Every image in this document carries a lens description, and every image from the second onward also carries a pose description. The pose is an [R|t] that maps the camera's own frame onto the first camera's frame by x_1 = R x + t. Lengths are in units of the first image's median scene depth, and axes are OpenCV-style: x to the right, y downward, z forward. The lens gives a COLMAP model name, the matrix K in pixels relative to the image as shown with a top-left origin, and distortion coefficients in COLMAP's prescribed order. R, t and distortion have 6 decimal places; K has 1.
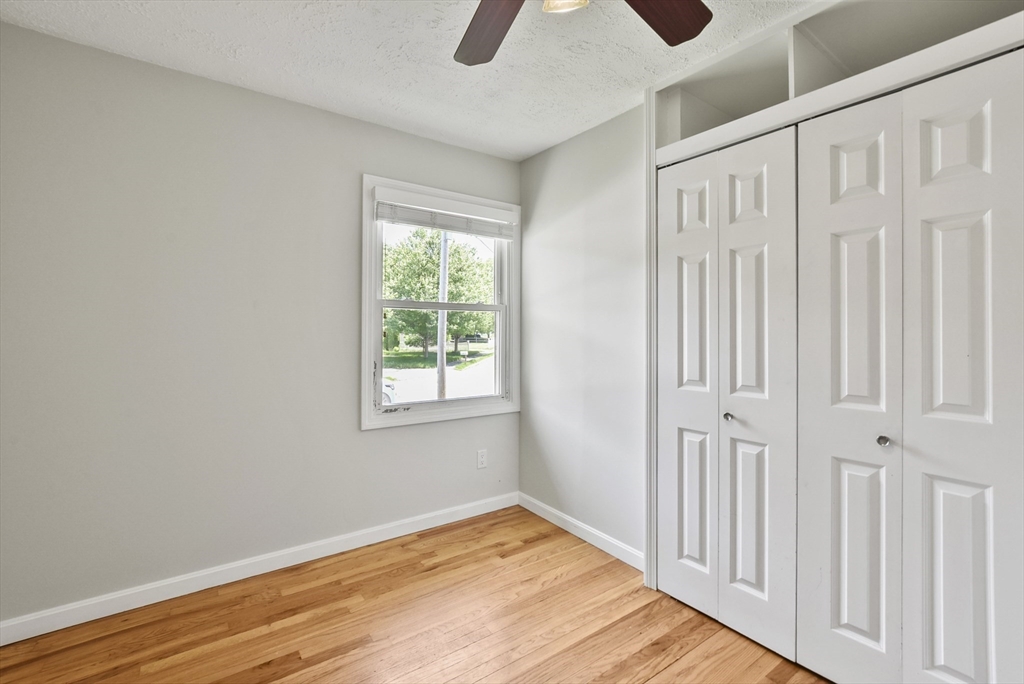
lens RADIAL K [[448.1, 0, 501.1], [0, 448.1, 331.8], [0, 0, 1]] dist [-0.012902, 0.003467]
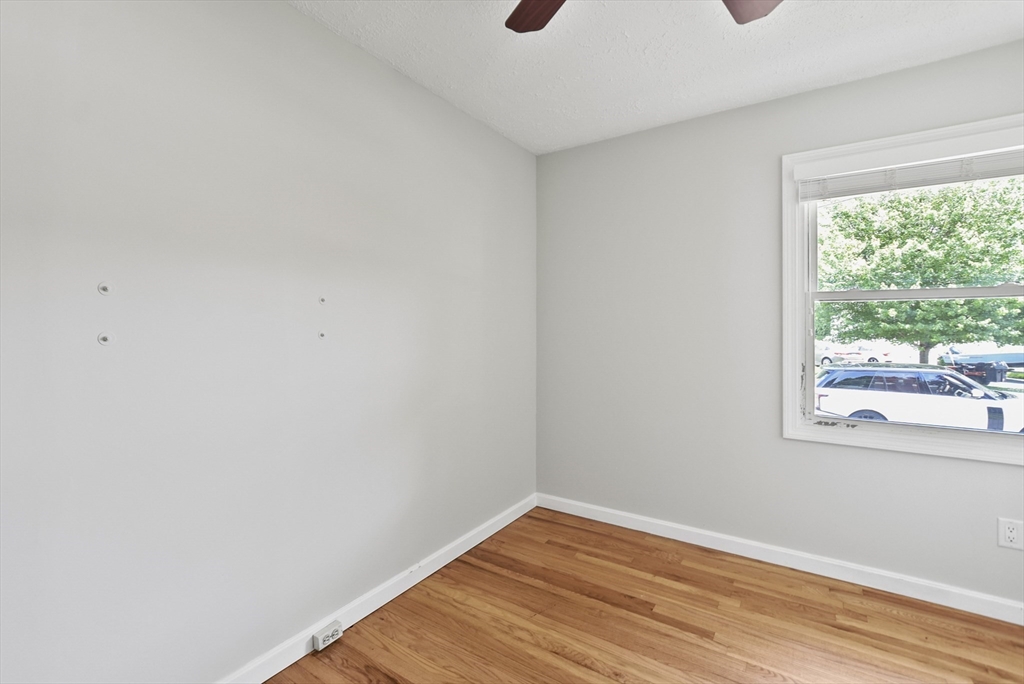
lens RADIAL K [[448.1, 0, 513.0], [0, 448.1, 332.1], [0, 0, 1]] dist [-0.012902, 0.003467]
pose [[0.375549, 0.001407, -0.926801, 0.413880], [-0.006097, 0.999981, -0.000953, 0.012299], [0.926782, 0.006009, 0.375550, 0.190339]]
